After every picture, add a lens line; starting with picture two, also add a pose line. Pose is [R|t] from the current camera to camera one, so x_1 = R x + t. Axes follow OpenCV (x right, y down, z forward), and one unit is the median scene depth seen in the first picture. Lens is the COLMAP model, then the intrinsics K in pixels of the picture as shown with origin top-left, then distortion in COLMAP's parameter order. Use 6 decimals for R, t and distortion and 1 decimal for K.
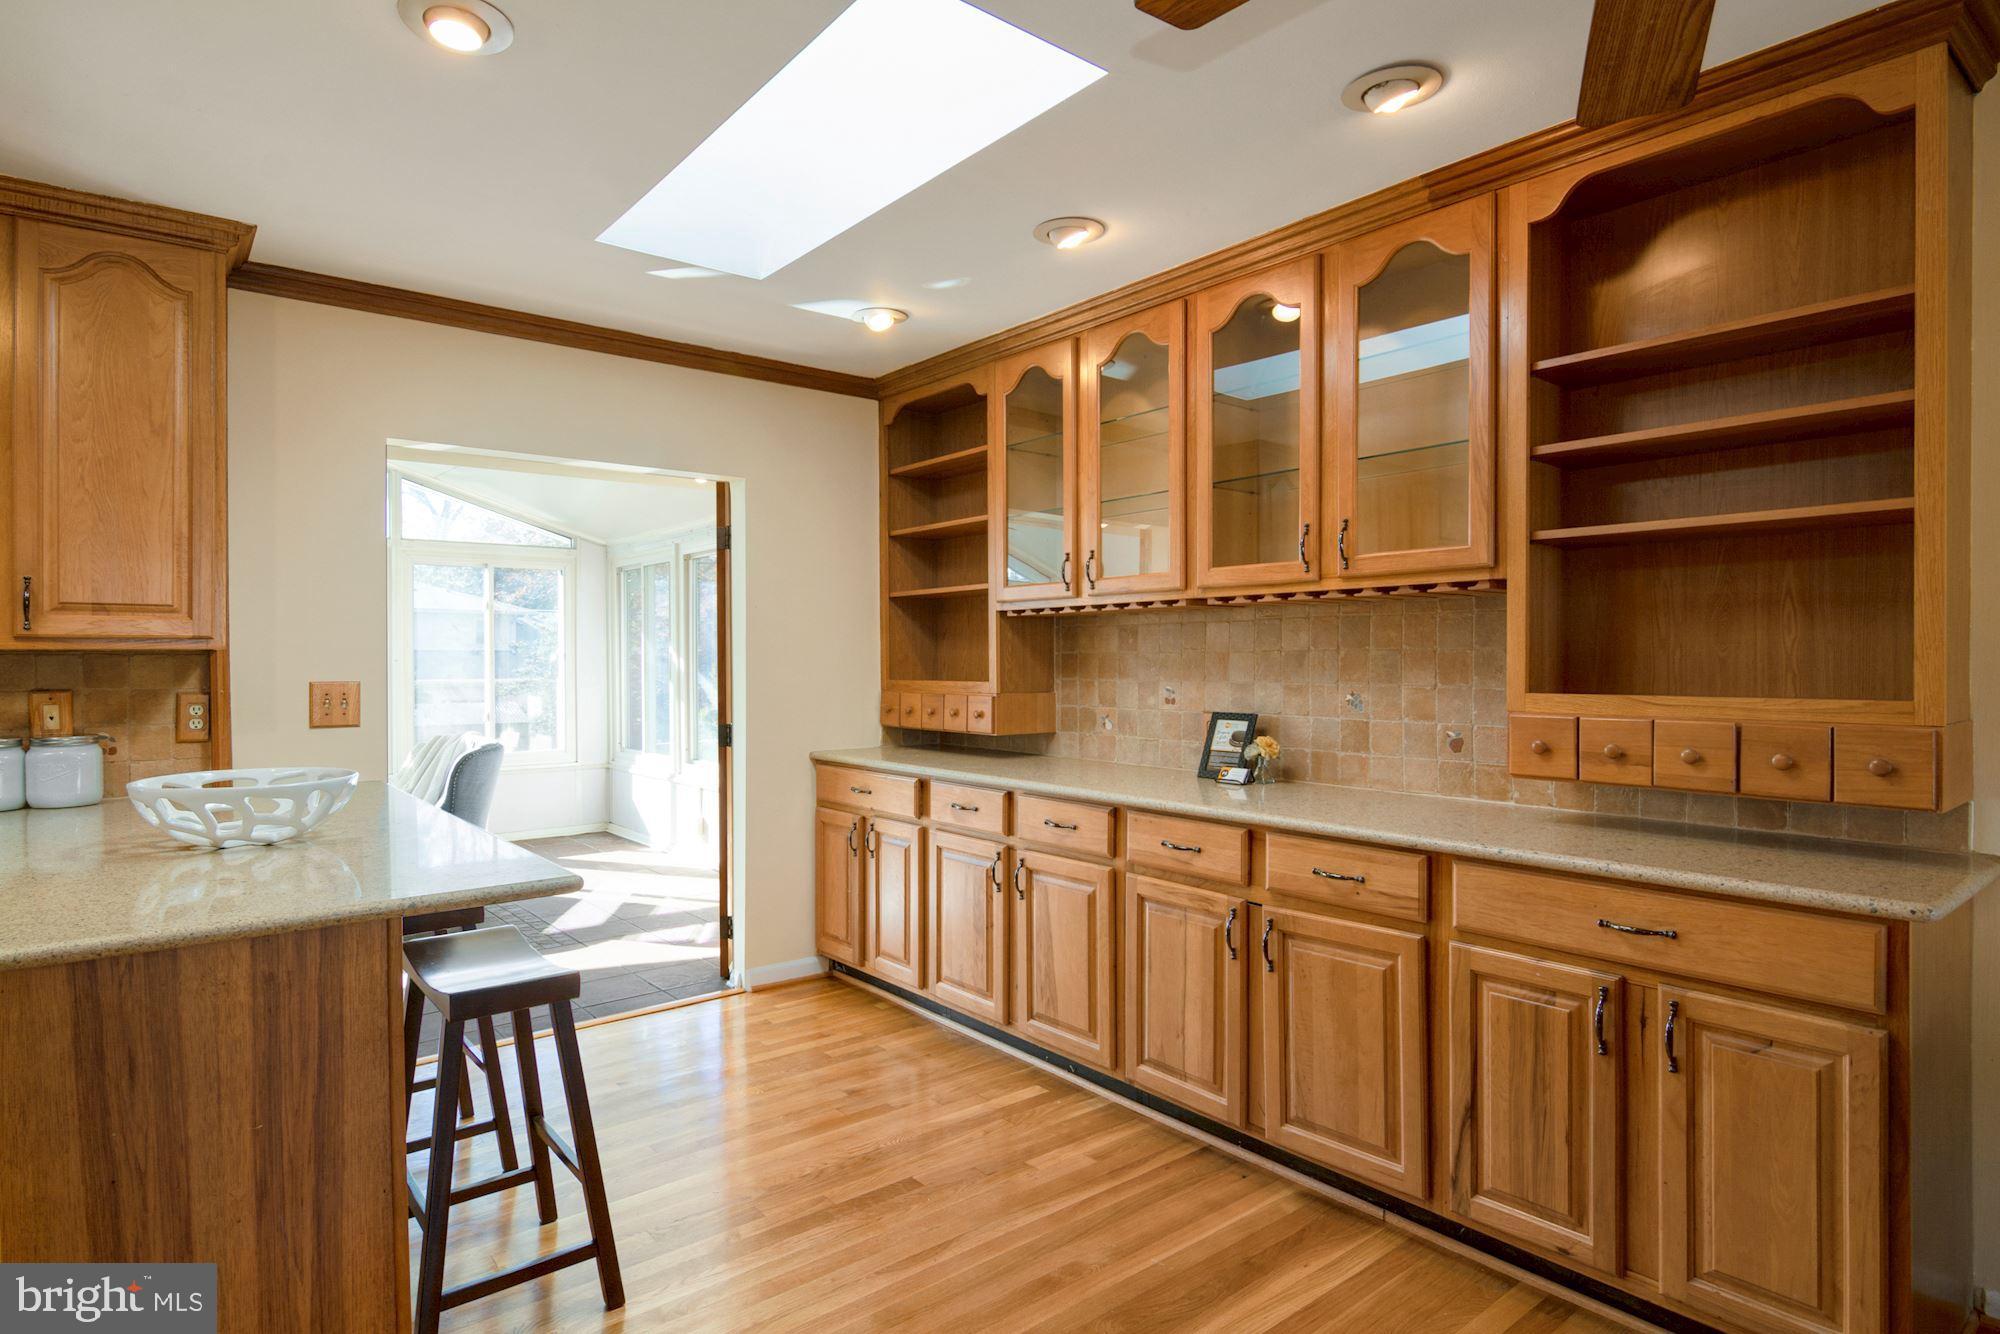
lens RADIAL K [[1062.2, 0, 1000.0], [0, 1062.2, 667.0], [0, 0, 1]] dist [0.002100, -0.000189]
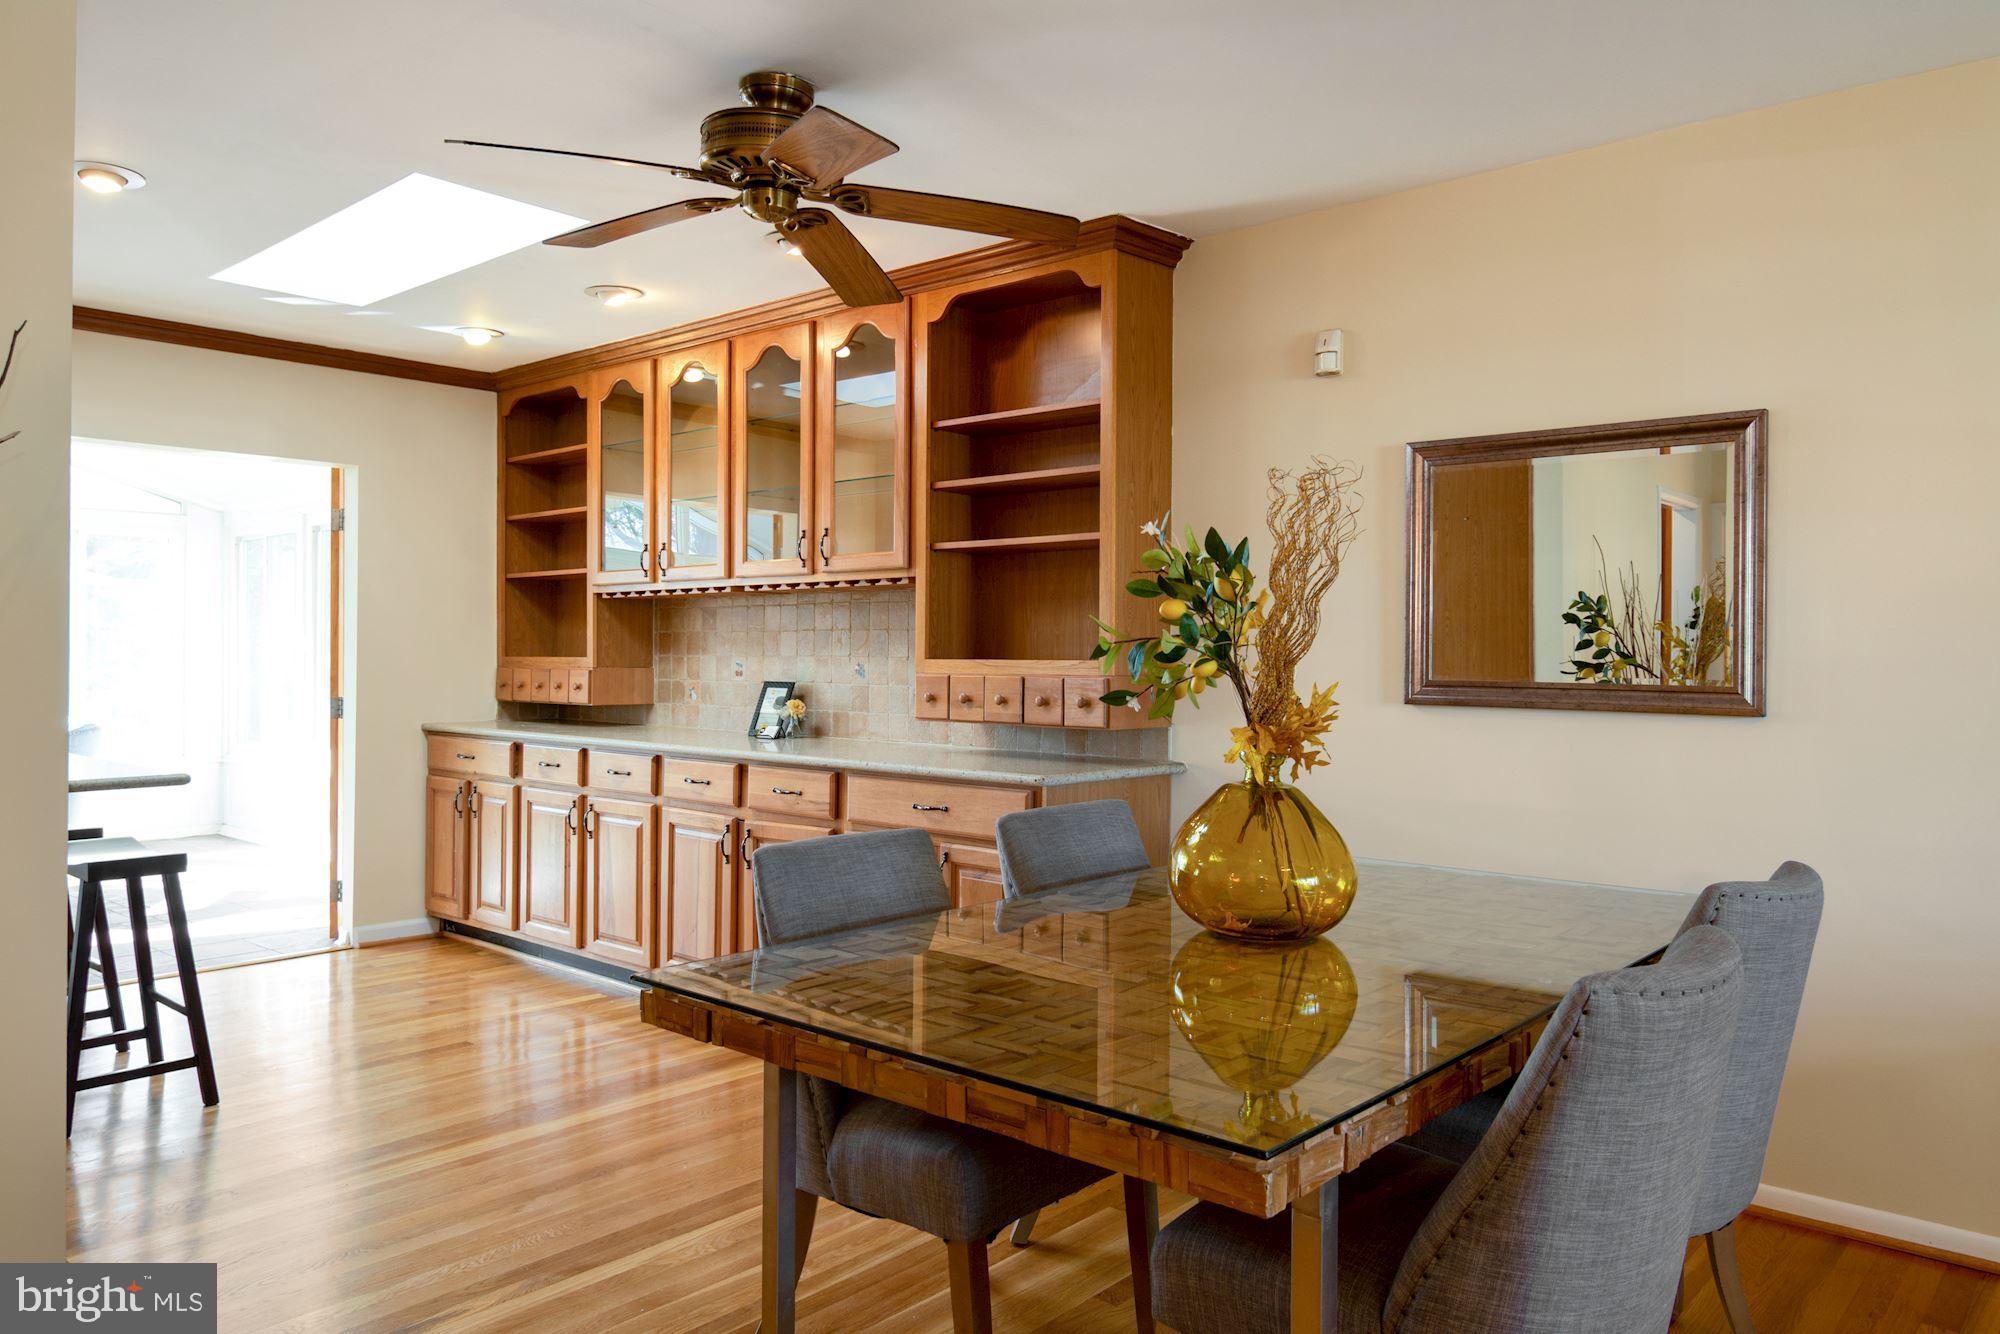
lens RADIAL K [[1355.4, 0, 1000.5], [0, 1355.4, 646.4], [0, 0, 1]] dist [-0.006152, -0.003878]
pose [[0.986567, 0.007158, 0.163201, 0.193345], [-0.005226, 0.999911, -0.012267, 0.018728], [-0.163274, 0.011250, 0.986517, -0.486715]]
